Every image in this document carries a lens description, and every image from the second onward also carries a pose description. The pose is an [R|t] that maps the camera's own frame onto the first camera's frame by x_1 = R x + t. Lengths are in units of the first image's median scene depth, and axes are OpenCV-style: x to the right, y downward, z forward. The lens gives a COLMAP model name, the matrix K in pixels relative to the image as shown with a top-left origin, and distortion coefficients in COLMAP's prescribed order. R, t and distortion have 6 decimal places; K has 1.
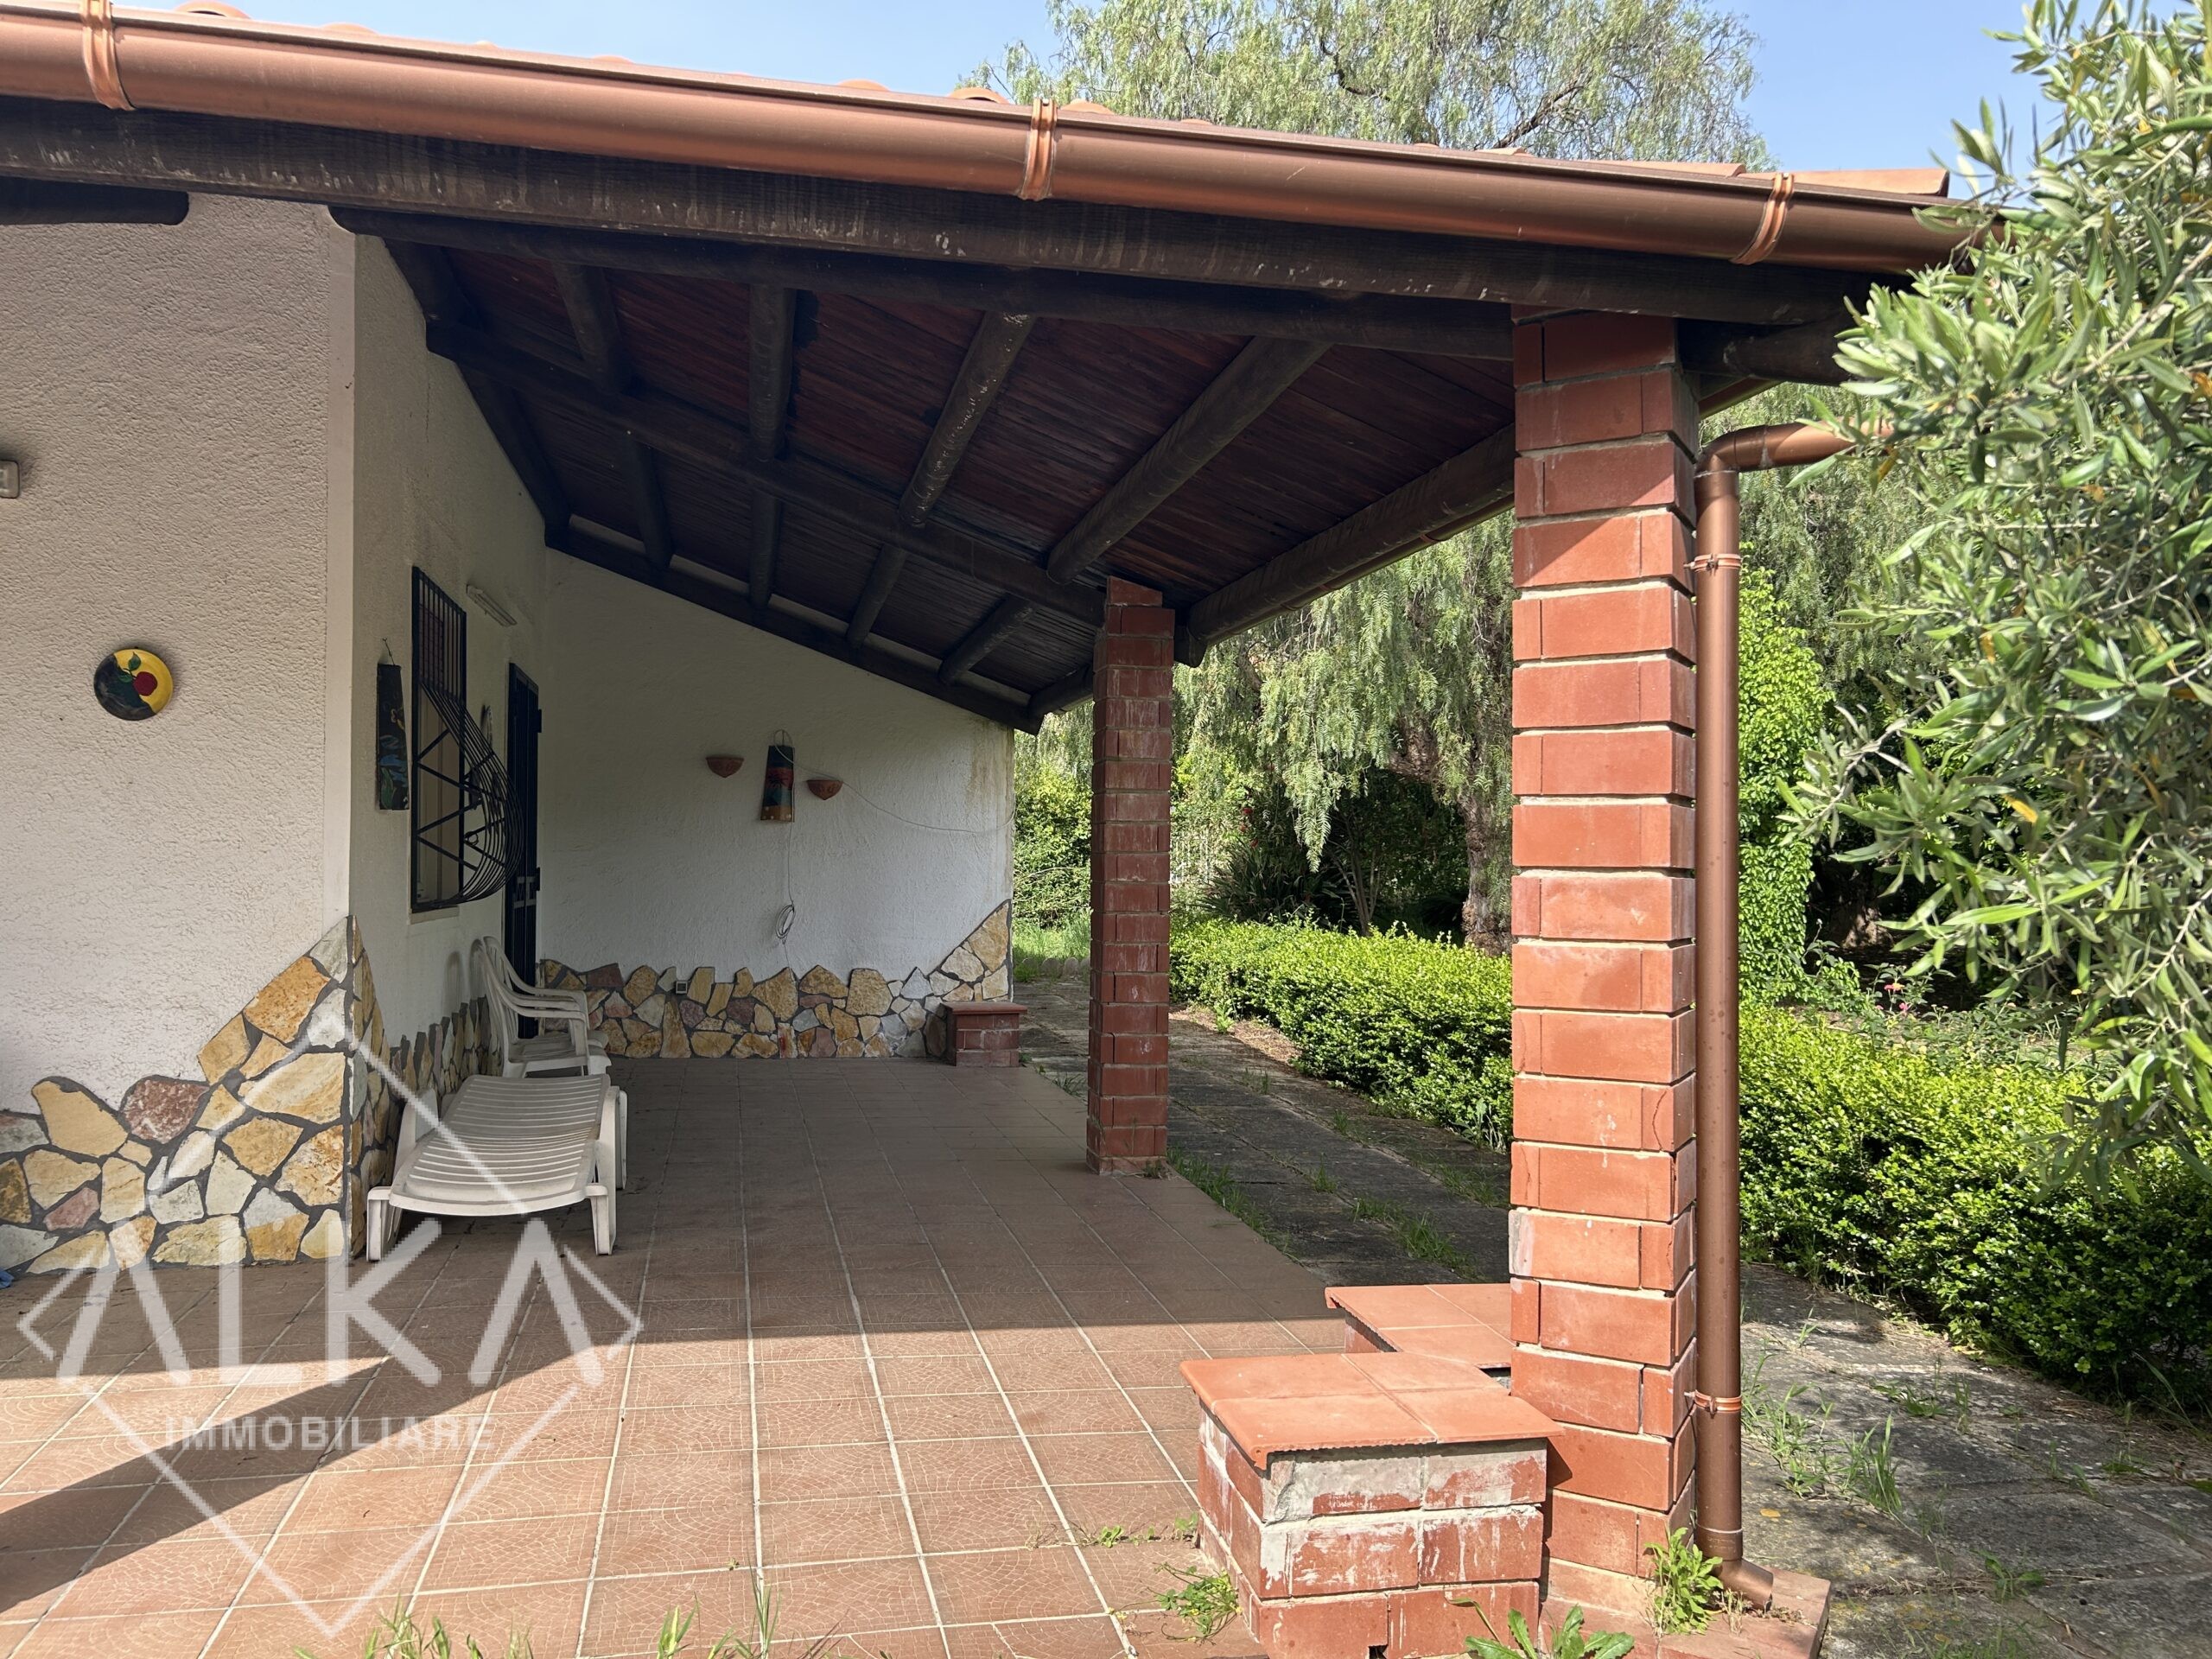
lens RADIAL K [[1716.4, 0, 1079.8], [0, 1716.4, 834.0], [0, 0, 1]] dist [0.012266, -0.008755]
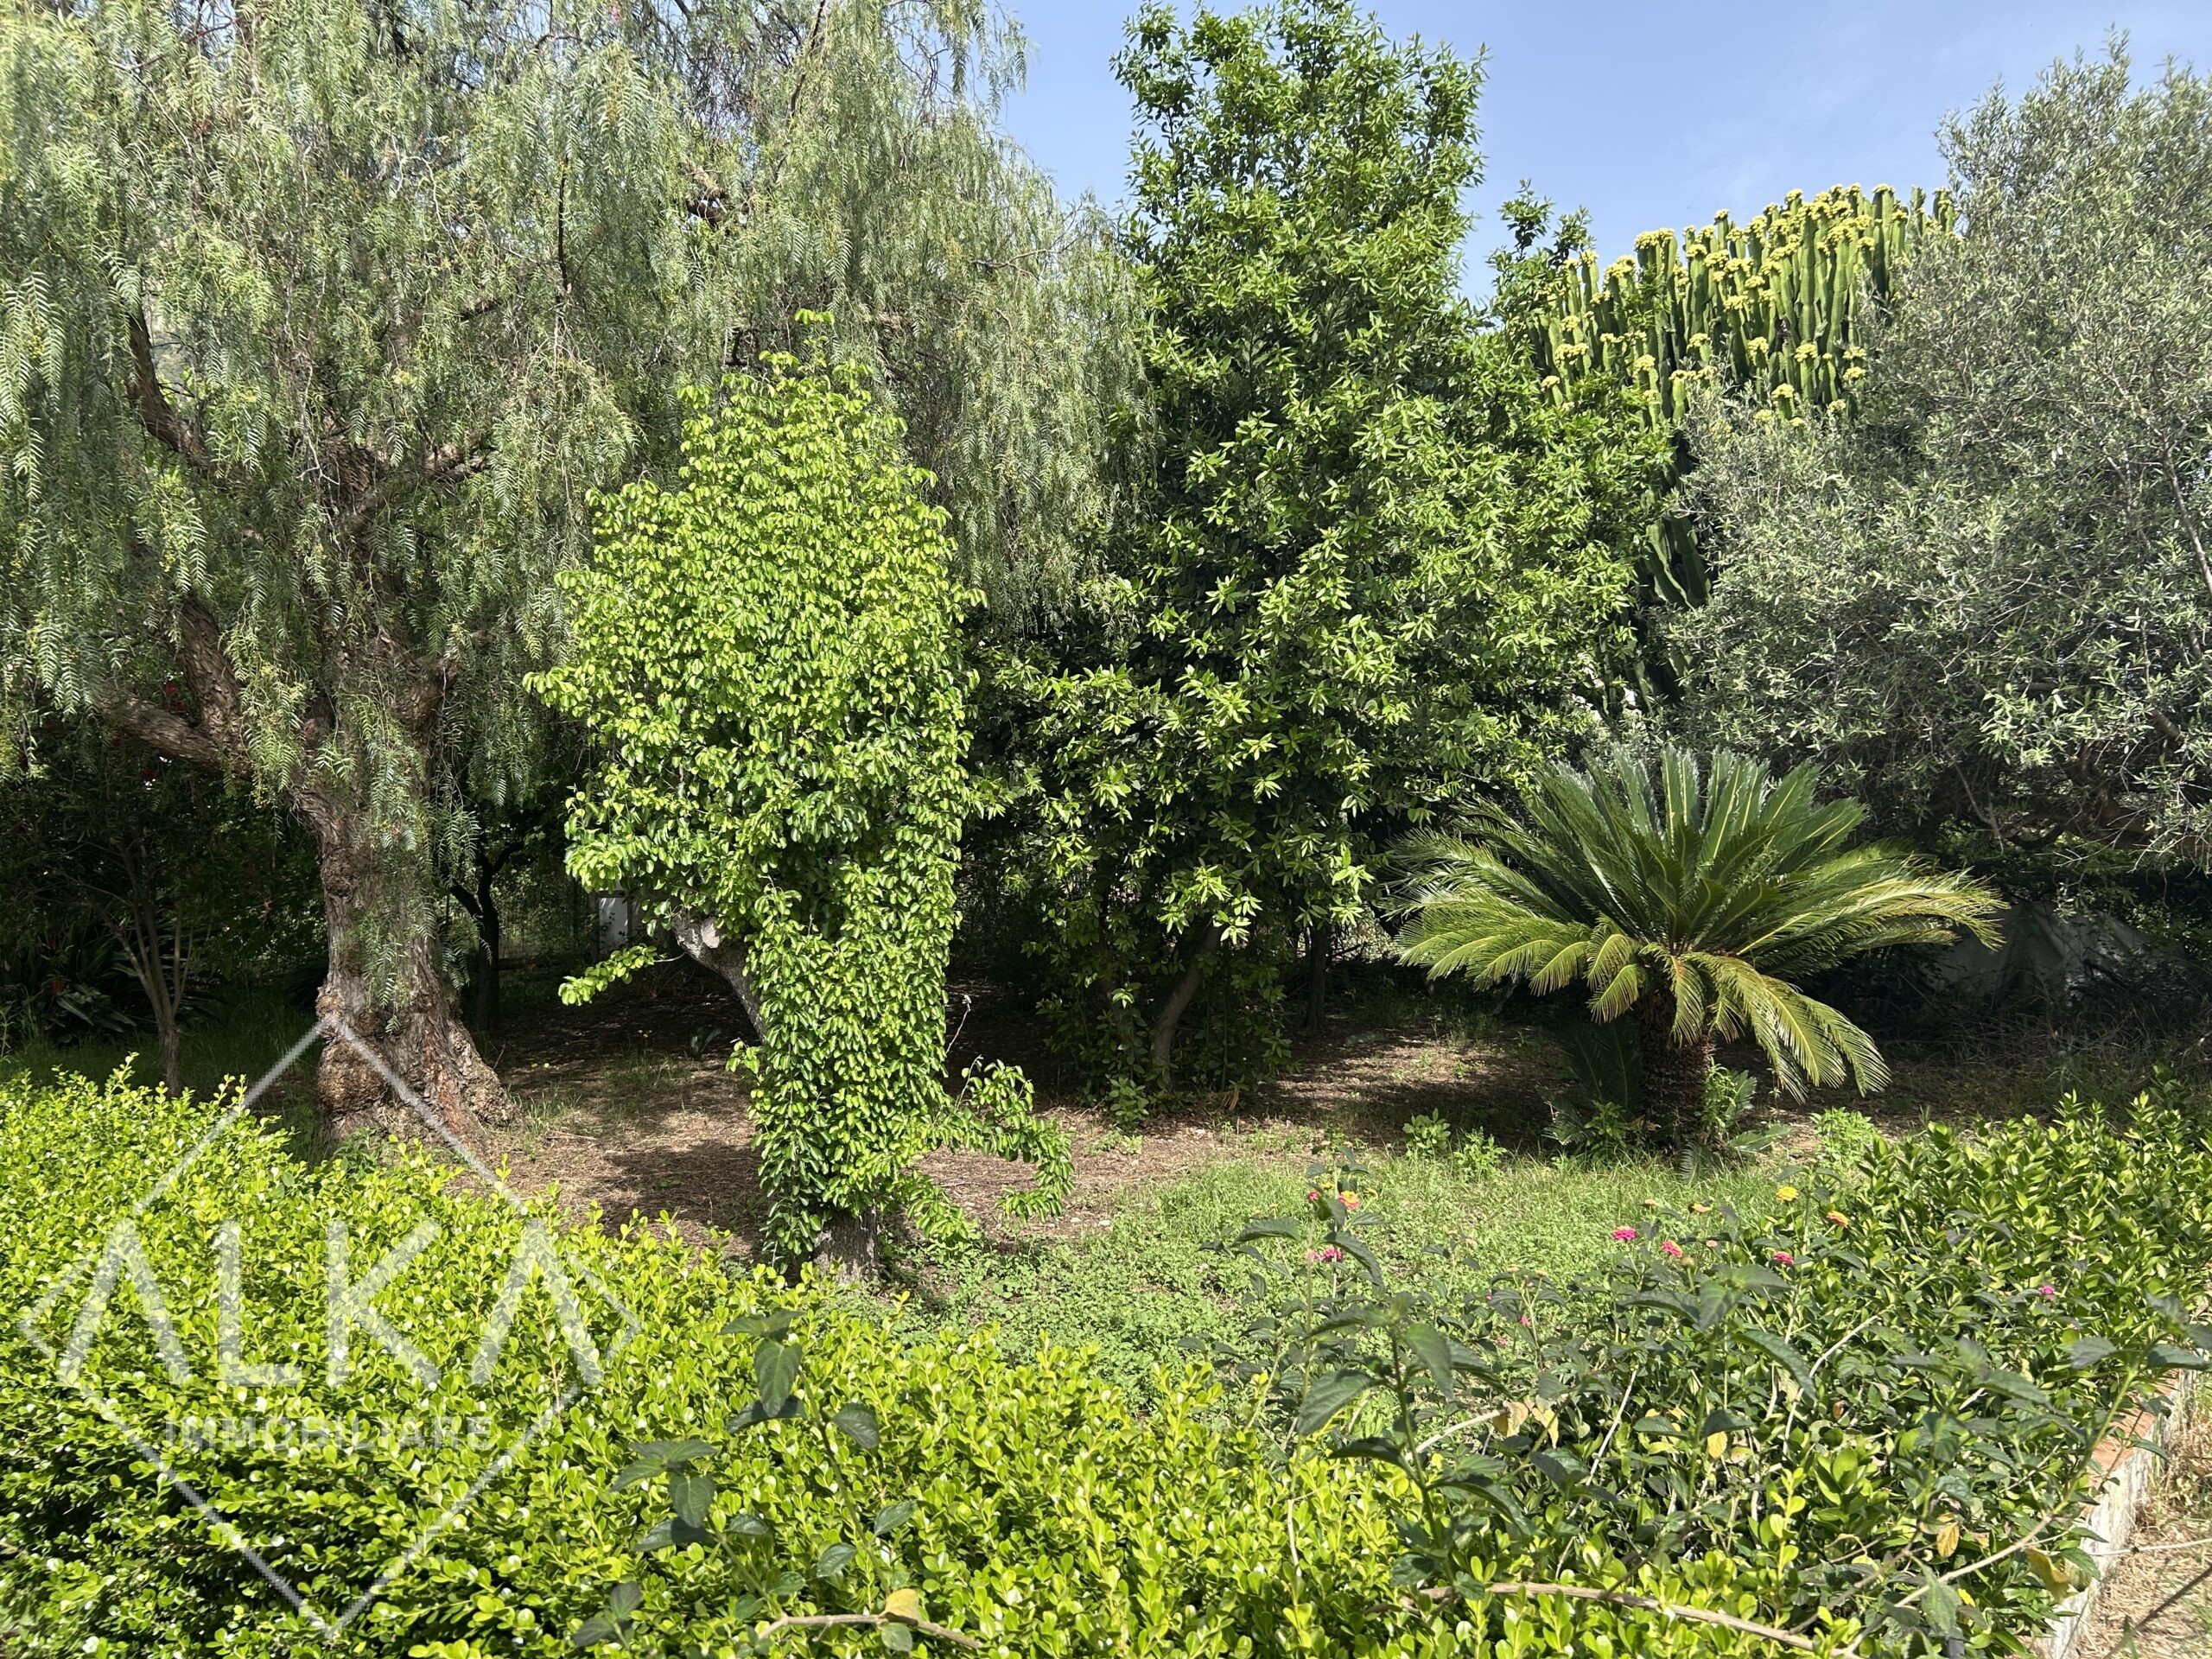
lens RADIAL K [[1716.4, 0, 1079.8], [0, 1716.4, 834.0], [0, 0, 1]] dist [0.012266, -0.008755]
pose [[0.822619, -0.019233, 0.568268, 0.143729], [0.030245, 0.999493, -0.009954, 0.003595], [-0.567788, 0.025376, 0.822783, 0.518923]]
